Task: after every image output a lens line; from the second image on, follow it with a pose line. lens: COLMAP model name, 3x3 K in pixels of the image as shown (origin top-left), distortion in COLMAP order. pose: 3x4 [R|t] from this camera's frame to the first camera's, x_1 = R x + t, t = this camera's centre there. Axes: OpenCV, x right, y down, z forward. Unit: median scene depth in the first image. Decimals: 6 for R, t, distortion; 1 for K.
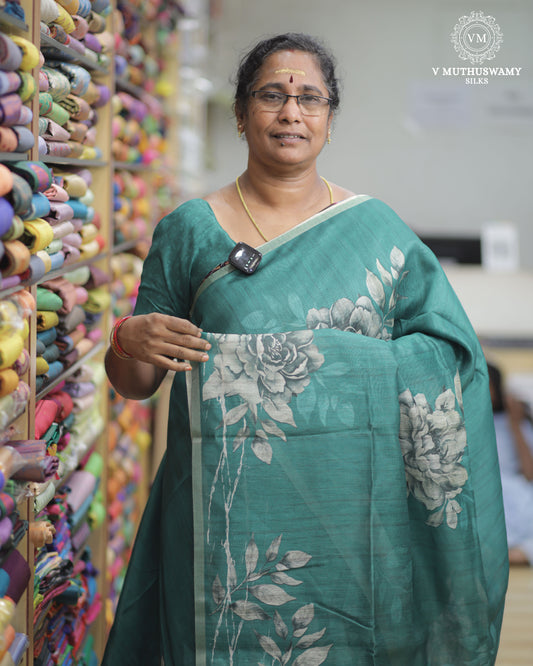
lens RADIAL K [[1228.8, 0, 287.3], [0, 1228.8, 341.6], [0, 0, 1]] dist [0.004866, 0.081276]
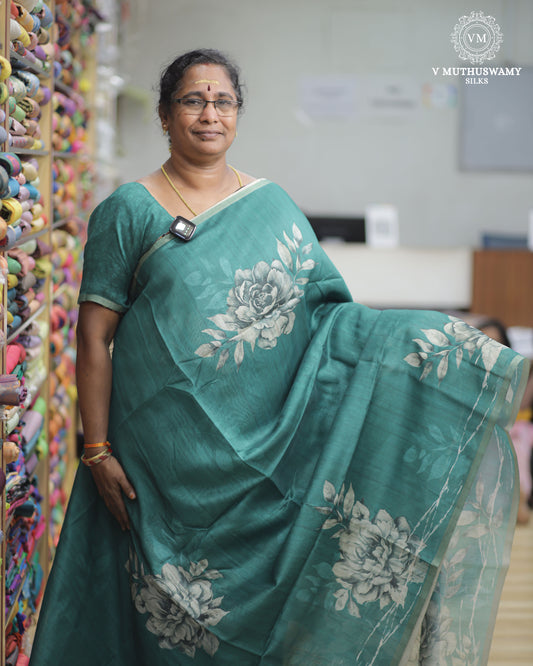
lens RADIAL K [[1228.8, 0, 287.3], [0, 1228.8, 341.6], [0, 0, 1]] dist [0.004866, 0.081276]
pose [[0.995907, -0.006322, 0.090161, -0.027359], [0.005271, 0.999915, 0.011888, 0.026542], [-0.090229, -0.011365, 0.995856, -0.221793]]
